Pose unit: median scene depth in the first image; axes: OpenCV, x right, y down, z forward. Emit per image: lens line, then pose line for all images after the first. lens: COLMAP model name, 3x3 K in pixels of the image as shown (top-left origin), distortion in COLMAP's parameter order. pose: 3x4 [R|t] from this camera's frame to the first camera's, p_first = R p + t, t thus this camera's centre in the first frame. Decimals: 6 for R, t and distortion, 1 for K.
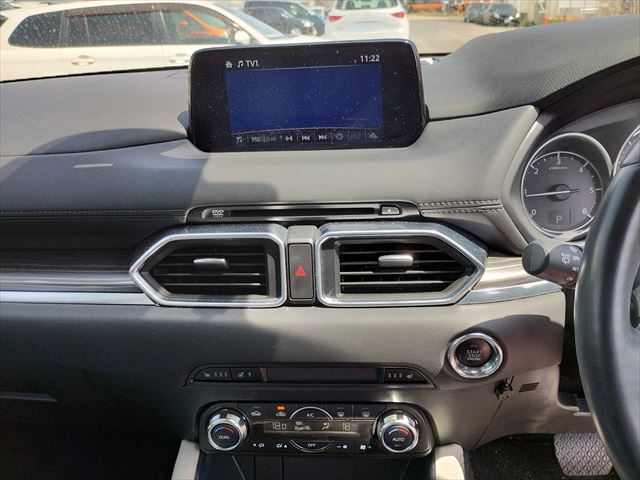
lens RADIAL K [[538.9, 0, 319.1], [0, 538.9, 236.3], [0, 0, 1]] dist [0.034189, -0.023742]
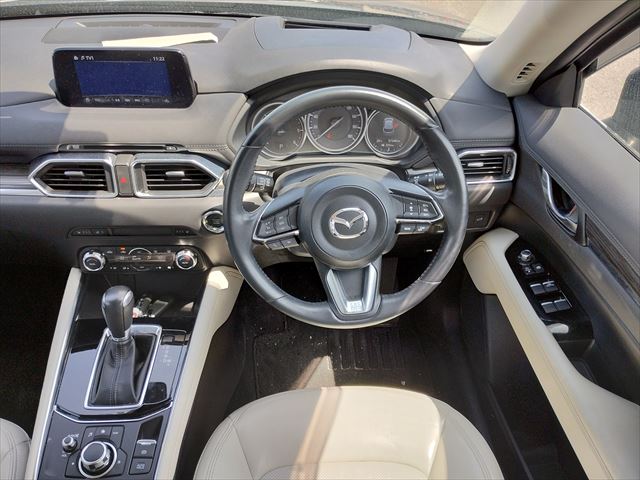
lens RADIAL K [[538.9, 0, 322.7], [0, 538.9, 236.6], [0, 0, 1]] dist [0.034189, -0.023742]
pose [[0.990175, -0.012652, 0.139259, 0.374606], [-0.023572, 0.966542, 0.255423, -0.234481], [-0.137831, -0.256196, 0.956748, -0.938021]]
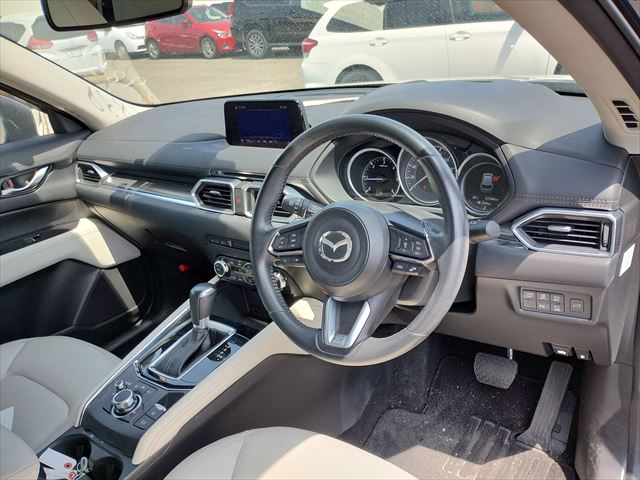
lens RADIAL K [[538.9, 0, 324.3], [0, 538.9, 235.9], [0, 0, 1]] dist [0.034189, -0.023742]
pose [[0.848069, 0.152745, -0.507393, 1.412906], [-0.122665, 0.988134, 0.092440, -0.042642], [0.515492, -0.016156, 0.856742, -0.775290]]
